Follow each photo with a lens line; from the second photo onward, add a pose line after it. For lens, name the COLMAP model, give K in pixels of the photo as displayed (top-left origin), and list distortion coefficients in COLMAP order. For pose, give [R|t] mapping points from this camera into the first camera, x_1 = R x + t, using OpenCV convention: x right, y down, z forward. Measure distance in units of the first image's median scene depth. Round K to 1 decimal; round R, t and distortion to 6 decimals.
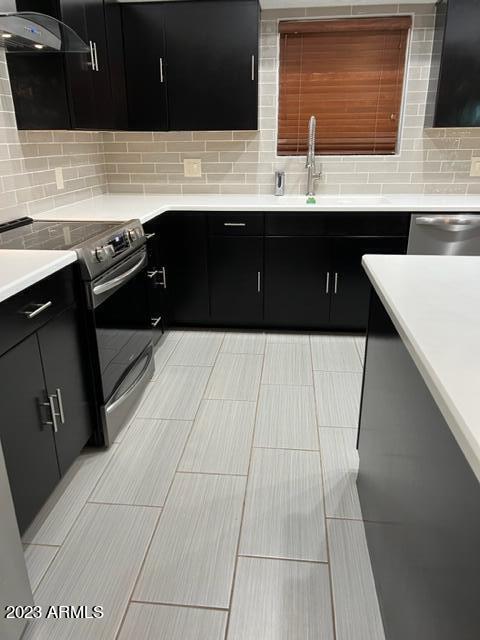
lens RADIAL K [[483.5, 0, 240.0], [0, 483.5, 320.0], [0, 0, 1]] dist [0.010670, 0.000504]
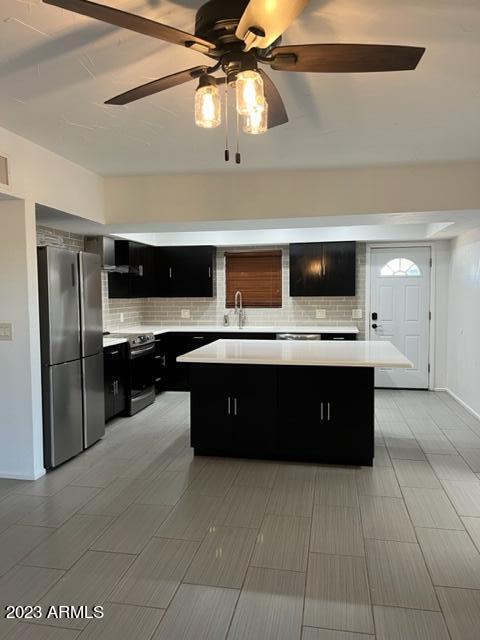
lens RADIAL K [[483.5, 0, 240.0], [0, 483.5, 320.0], [0, 0, 1]] dist [0.010670, 0.000504]
pose [[0.996200, 0.006882, -0.086822, 0.333662], [-0.032147, 0.955537, -0.293114, 0.326108], [0.080945, 0.294791, 0.952127, -0.988291]]
